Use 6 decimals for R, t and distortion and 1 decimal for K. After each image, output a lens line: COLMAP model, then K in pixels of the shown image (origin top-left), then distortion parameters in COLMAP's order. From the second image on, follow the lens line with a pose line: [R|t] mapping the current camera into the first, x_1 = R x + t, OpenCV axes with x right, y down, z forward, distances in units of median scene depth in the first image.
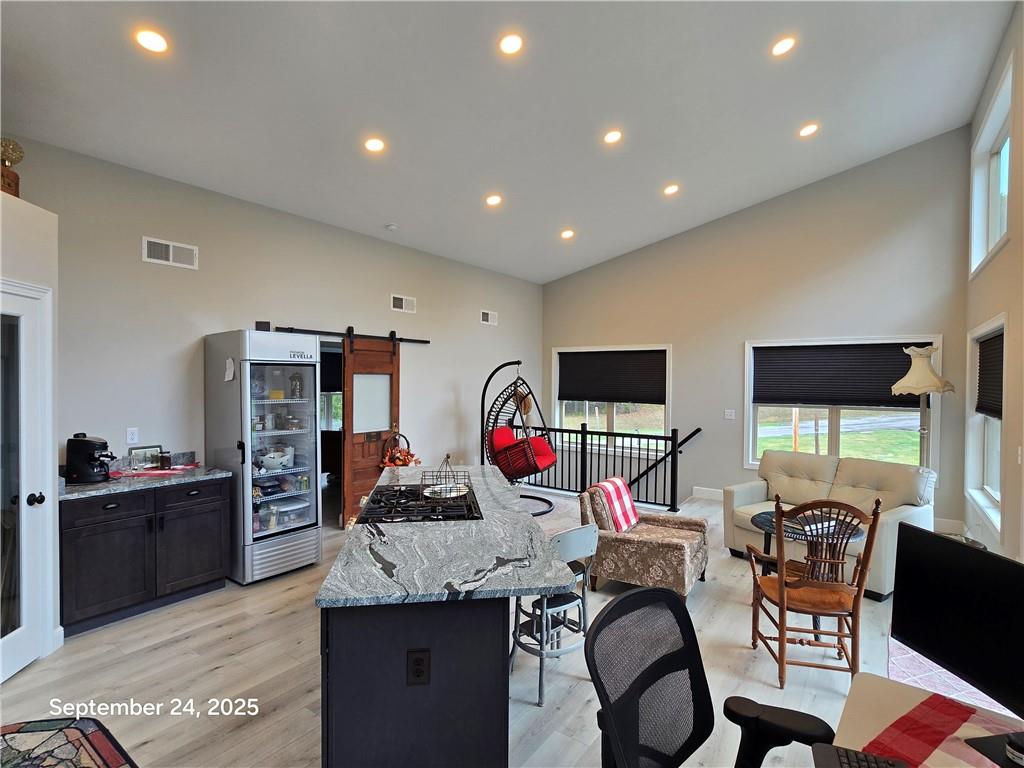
lens RADIAL K [[511.6, 0, 511.7], [0, 511.6, 384.1], [0, 0, 1]] dist [-0.006916, 0.002859]
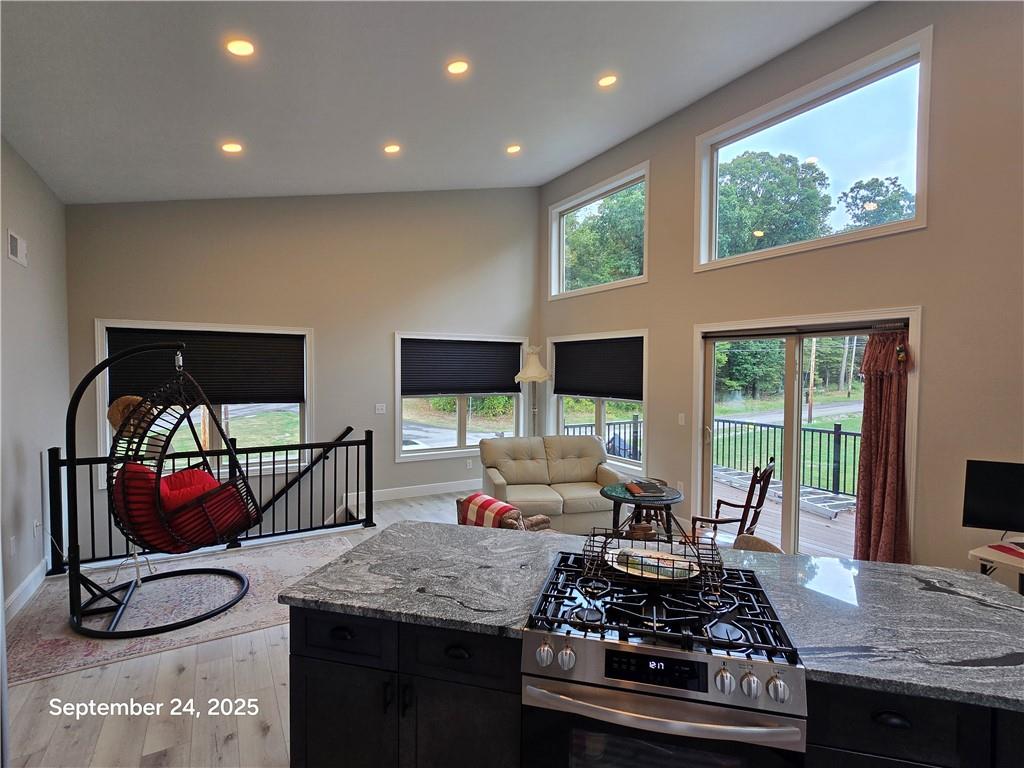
lens RADIAL K [[511.6, 0, 513.9], [0, 511.6, 383.4], [0, 0, 1]] dist [-0.006916, 0.002859]
pose [[0.406954, -0.026996, 0.913050, -0.334810], [0.007336, 0.999628, 0.026286, -0.010040], [-0.913419, -0.003999, 0.407001, 0.400601]]
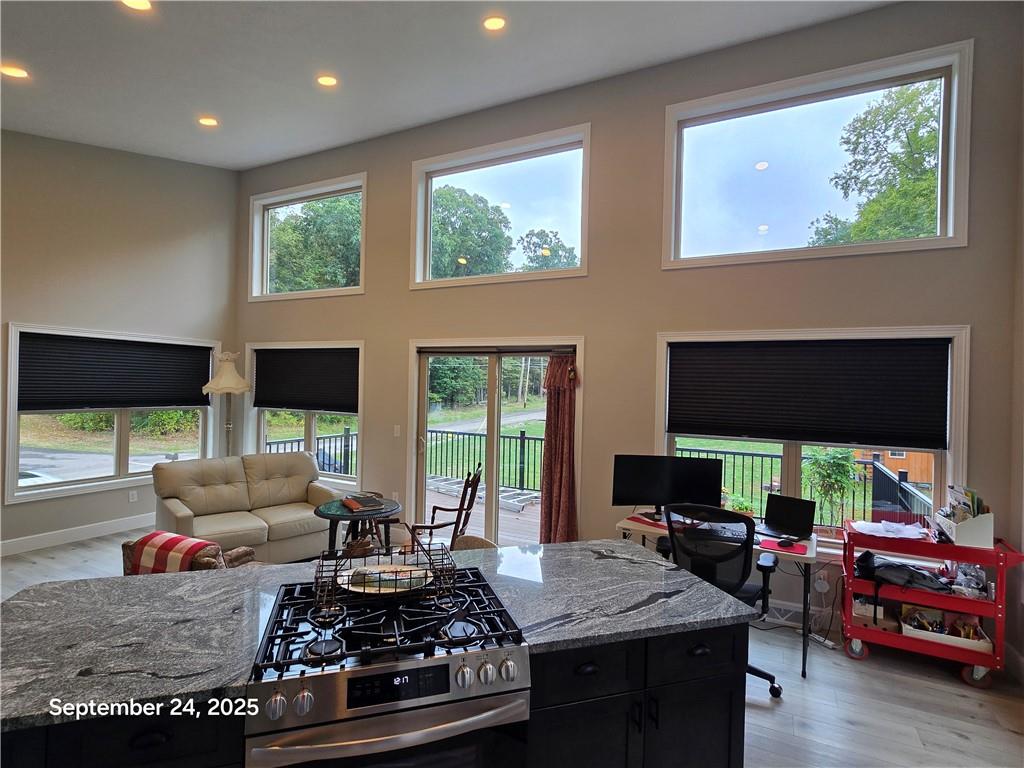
lens RADIAL K [[511.6, 0, 520.9], [0, 511.6, 380.8], [0, 0, 1]] dist [-0.006916, 0.002859]
pose [[-0.154110, 0.002119, 0.988051, -0.335929], [-0.012421, 0.999915, -0.004082, -0.010290], [-0.987976, -0.012902, -0.154071, 0.416353]]
